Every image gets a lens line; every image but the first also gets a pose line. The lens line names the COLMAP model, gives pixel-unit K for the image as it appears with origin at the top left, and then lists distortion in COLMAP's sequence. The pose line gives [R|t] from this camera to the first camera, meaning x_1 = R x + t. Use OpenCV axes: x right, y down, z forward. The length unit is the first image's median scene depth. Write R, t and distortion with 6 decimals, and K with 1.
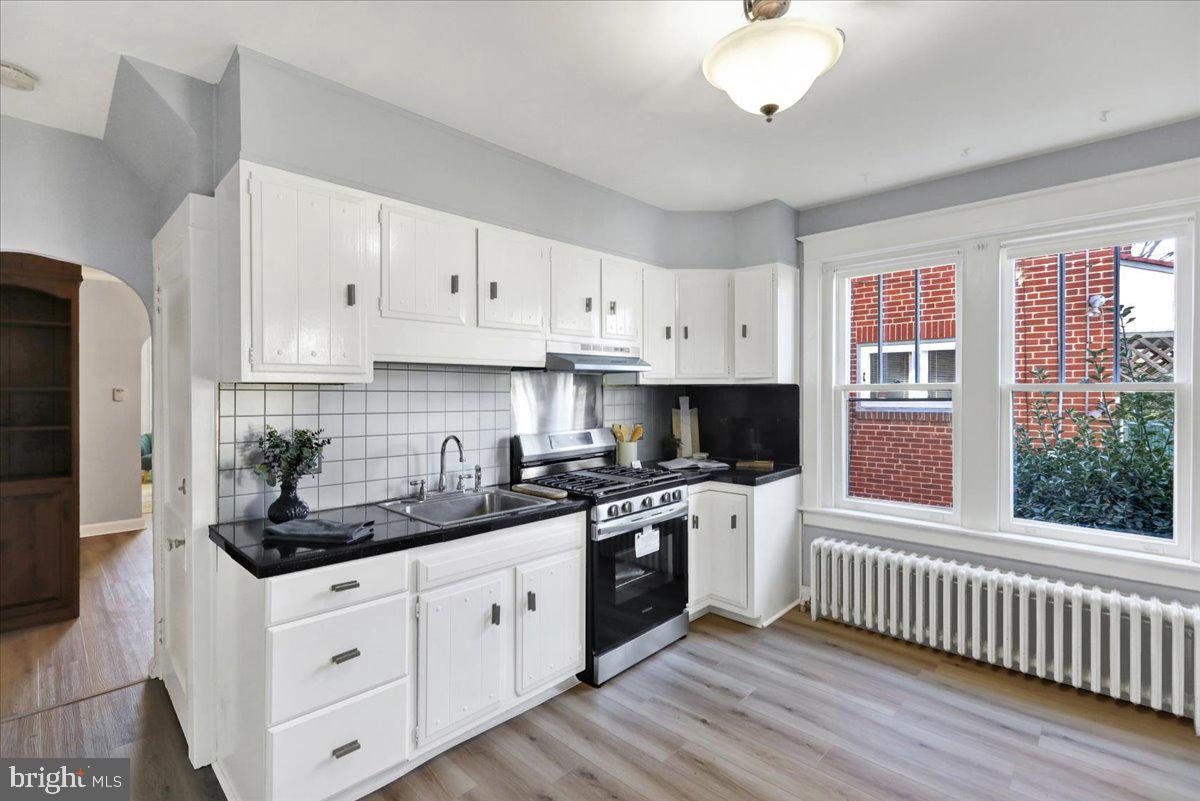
lens RADIAL K [[546.2, 0, 612.1], [0, 546.2, 393.9], [0, 0, 1]] dist [0.000663, 0.000225]
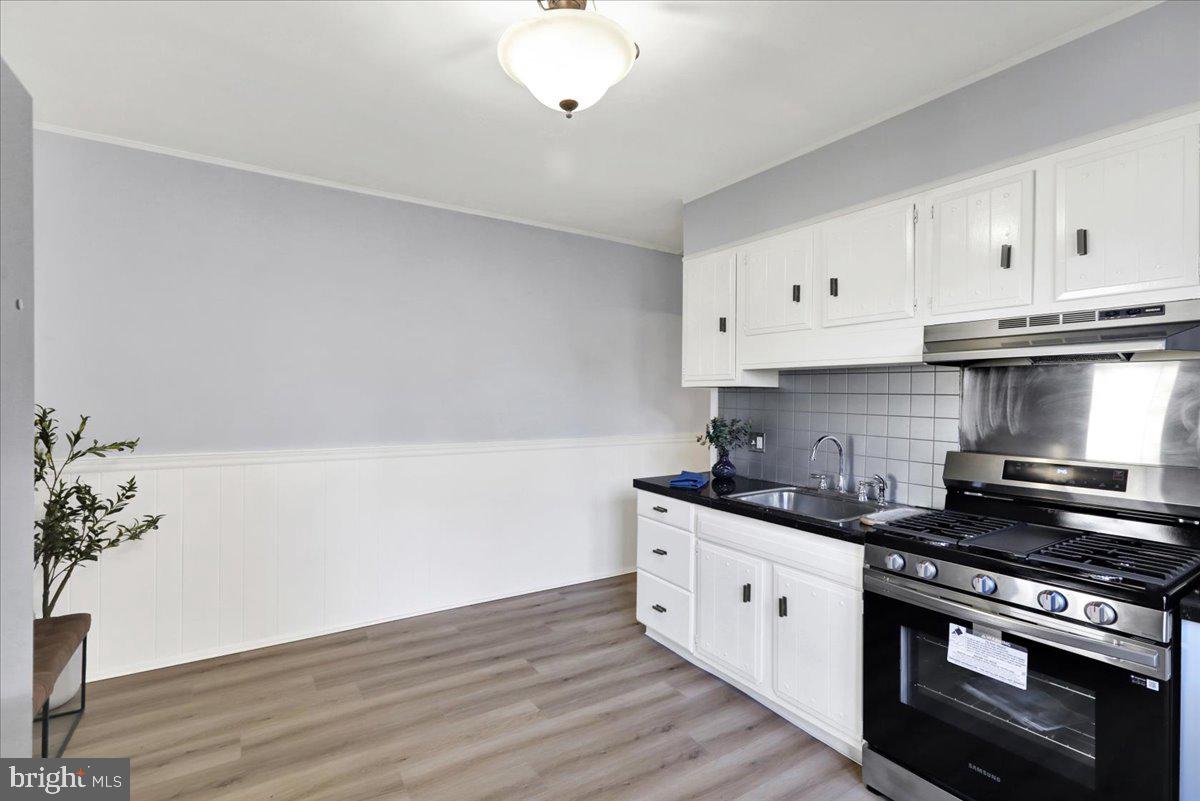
lens RADIAL K [[546.2, 0, 612.1], [0, 546.2, 393.9], [0, 0, 1]] dist [0.000663, 0.000225]
pose [[-0.207795, -0.003172, -0.978167, 0.789114], [-0.013176, 0.999913, -0.000444, 0.001824], [0.978084, 0.012796, -0.207818, 0.811850]]
